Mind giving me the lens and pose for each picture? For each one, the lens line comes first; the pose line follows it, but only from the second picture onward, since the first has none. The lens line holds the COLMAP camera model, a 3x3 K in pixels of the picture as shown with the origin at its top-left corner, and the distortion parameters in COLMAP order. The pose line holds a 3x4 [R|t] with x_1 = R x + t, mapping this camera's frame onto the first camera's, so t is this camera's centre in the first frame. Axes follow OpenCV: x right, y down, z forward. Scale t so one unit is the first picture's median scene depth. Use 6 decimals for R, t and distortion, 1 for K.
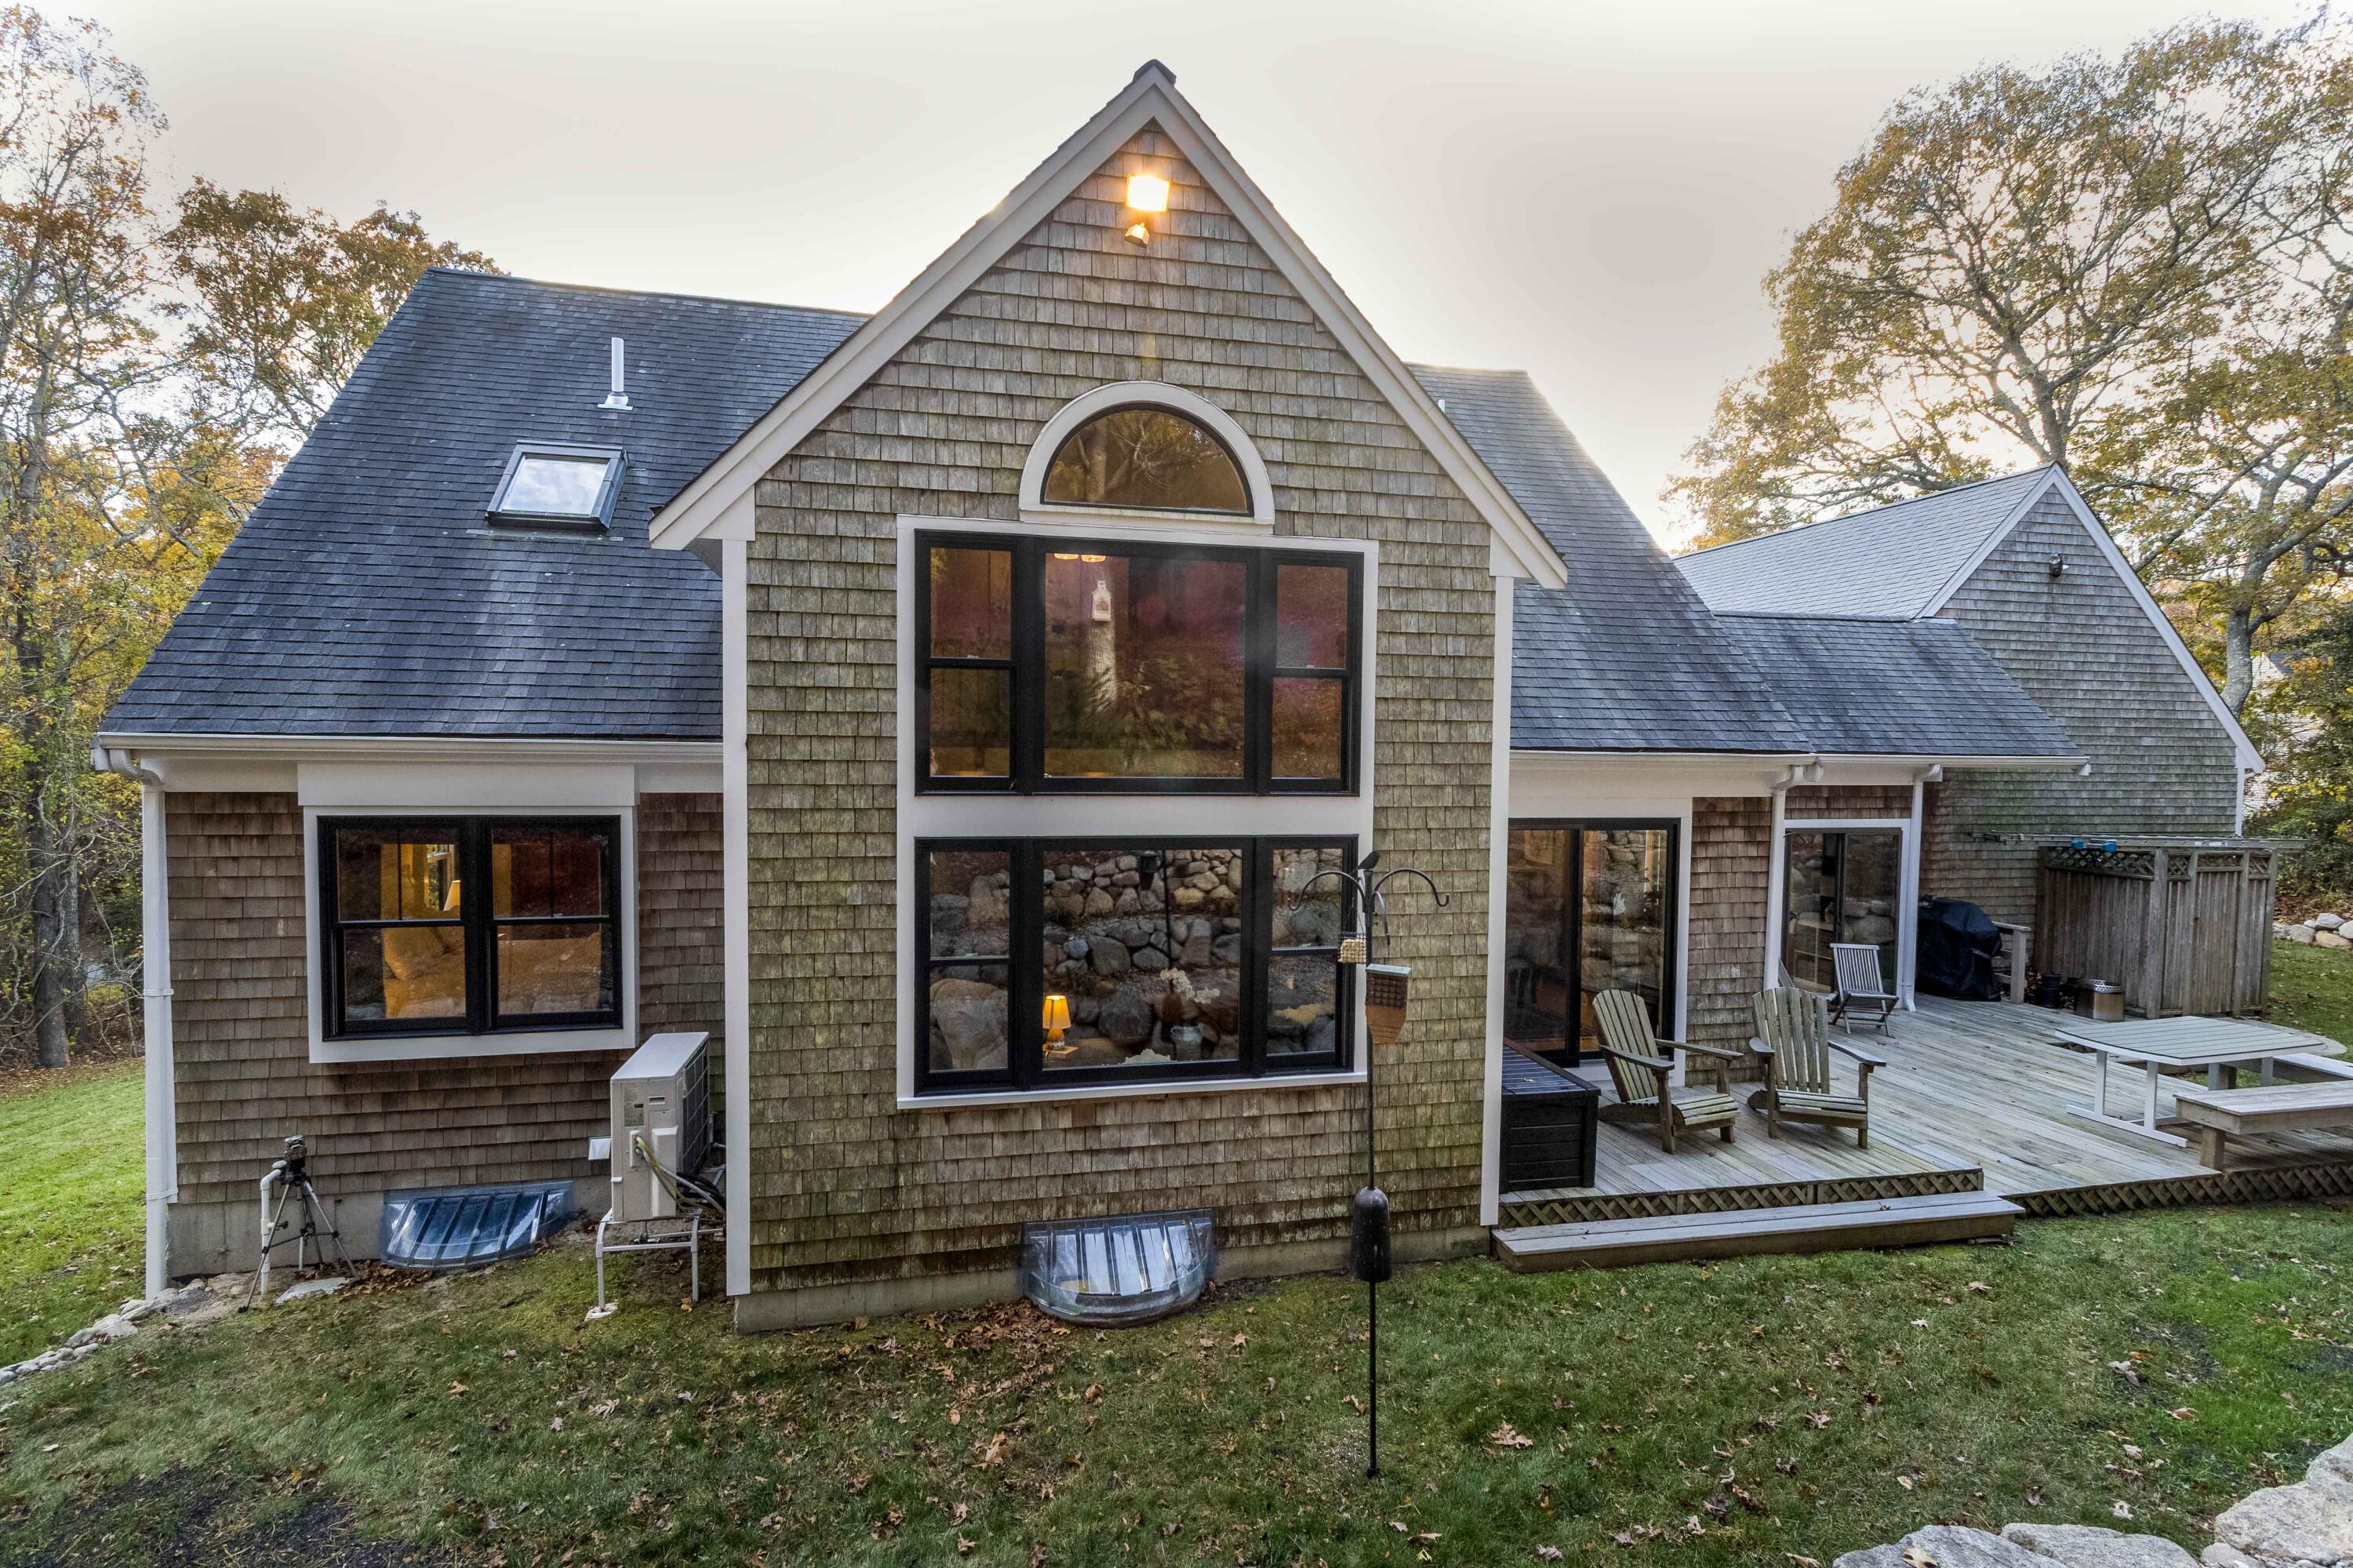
lens RADIAL K [[1074.0, 0, 1141.5], [0, 1074.0, 788.7], [0, 0, 1]] dist [0.001563, -0.001438]
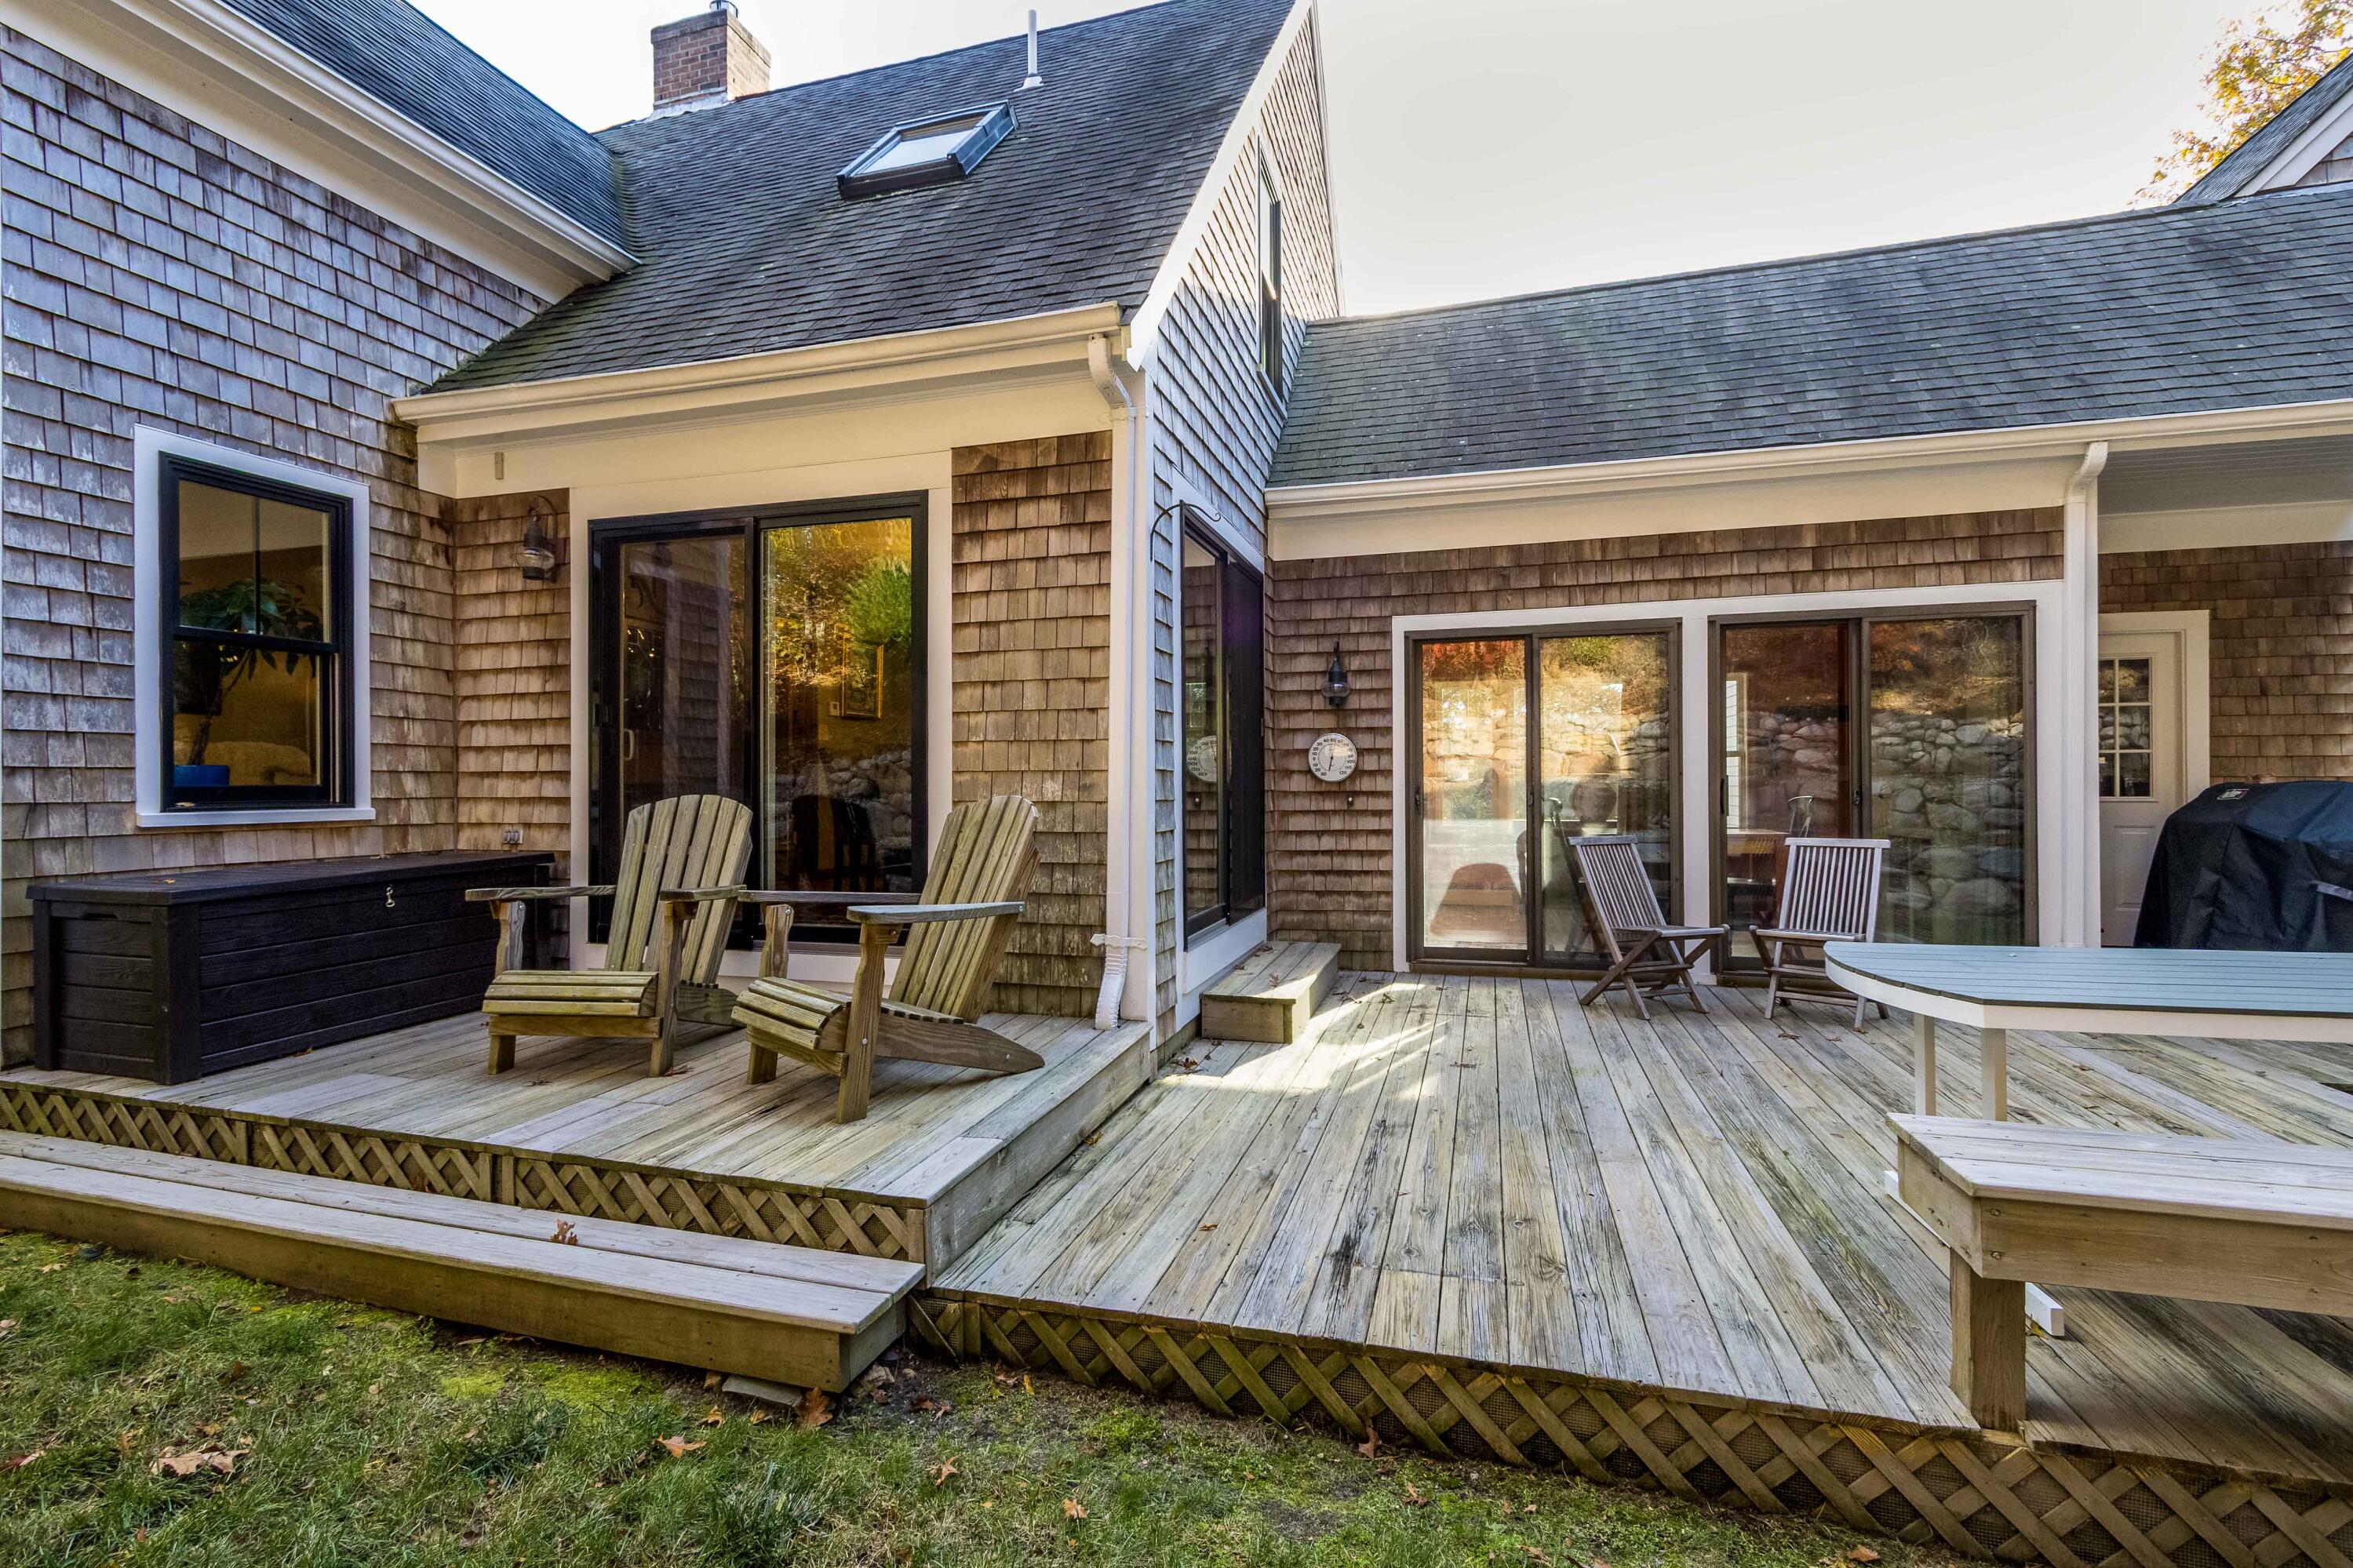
lens RADIAL K [[1072.8, 0, 1160.1], [0, 1072.8, 775.0], [0, 0, 1]] dist [0.004466, -0.000867]
pose [[0.877367, -0.020449, -0.479383, 0.935301], [-0.004656, 0.998682, -0.051122, 0.212183], [0.479796, 0.047084, 0.876116, 0.661385]]
